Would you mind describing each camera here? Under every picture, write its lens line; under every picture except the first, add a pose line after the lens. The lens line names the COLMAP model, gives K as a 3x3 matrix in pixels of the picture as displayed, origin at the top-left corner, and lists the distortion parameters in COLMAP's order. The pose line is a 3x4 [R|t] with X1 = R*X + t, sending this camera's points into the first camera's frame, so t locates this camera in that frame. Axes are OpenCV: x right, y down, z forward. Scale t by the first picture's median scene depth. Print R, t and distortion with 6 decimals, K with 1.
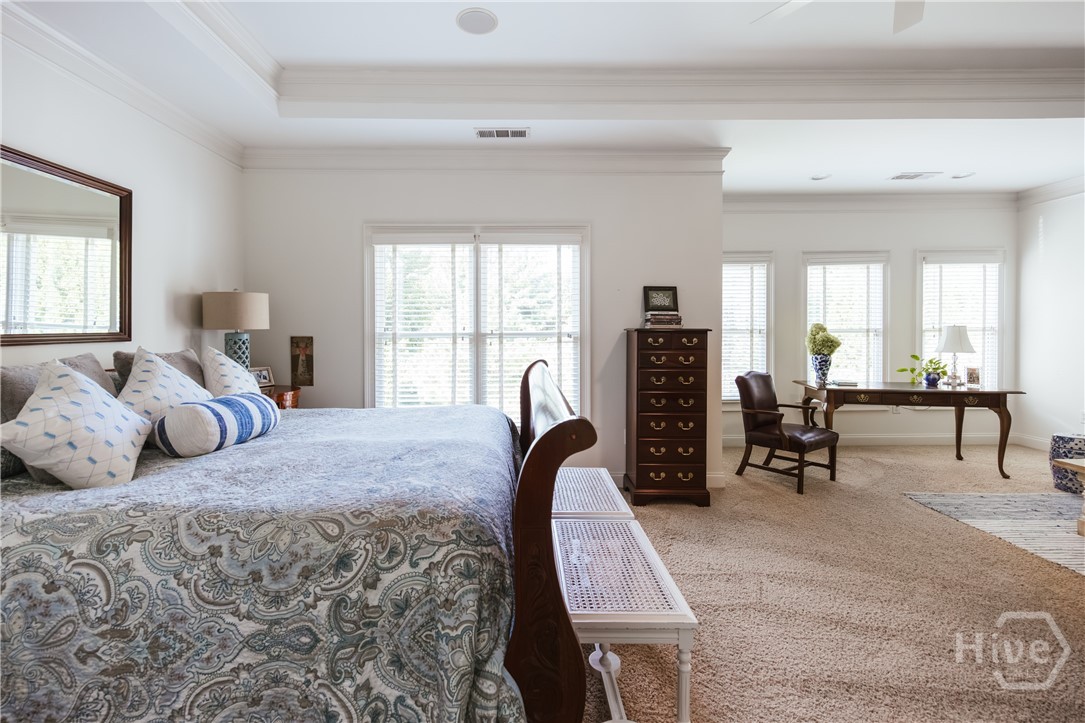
lens RADIAL K [[500.7, 0, 538.8], [0, 500.7, 327.7], [0, 0, 1]] dist [-0.000621, -0.000084]
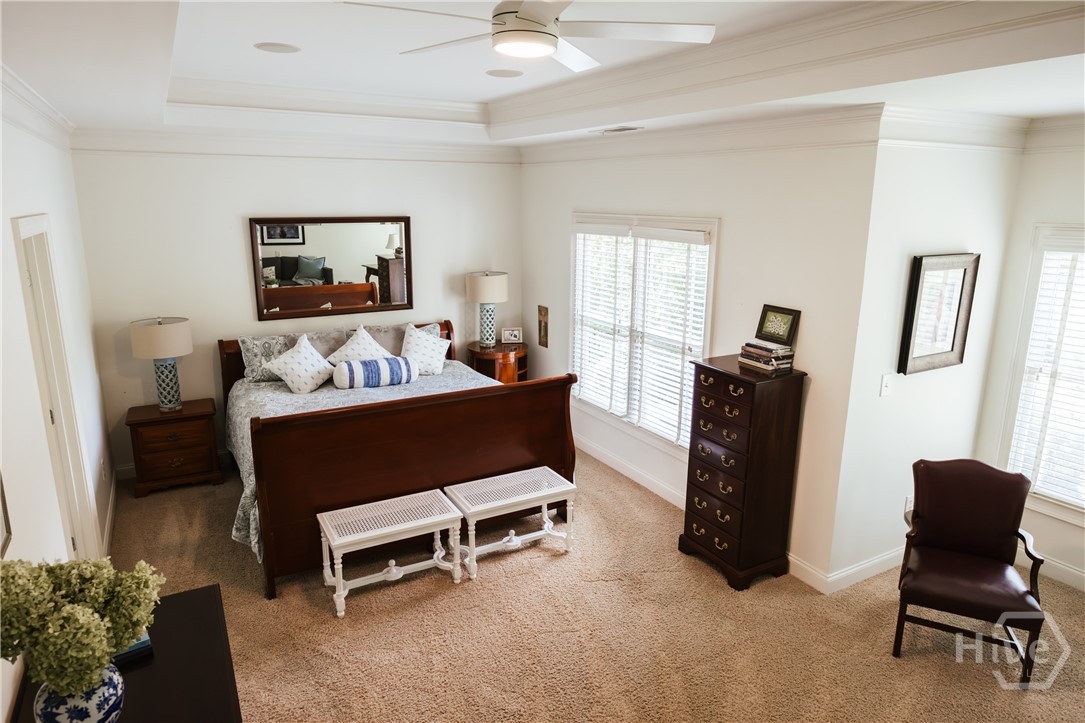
lens RADIAL K [[686.6, 0, 542.5], [0, 686.6, 361.5], [0, 0, 1]] dist [0.000132, 0.000108]
pose [[0.483657, 0.210019, -0.849687, 0.970342], [-0.012021, 0.972287, 0.233479, -0.241602], [0.875175, -0.102709, 0.472779, 0.196265]]
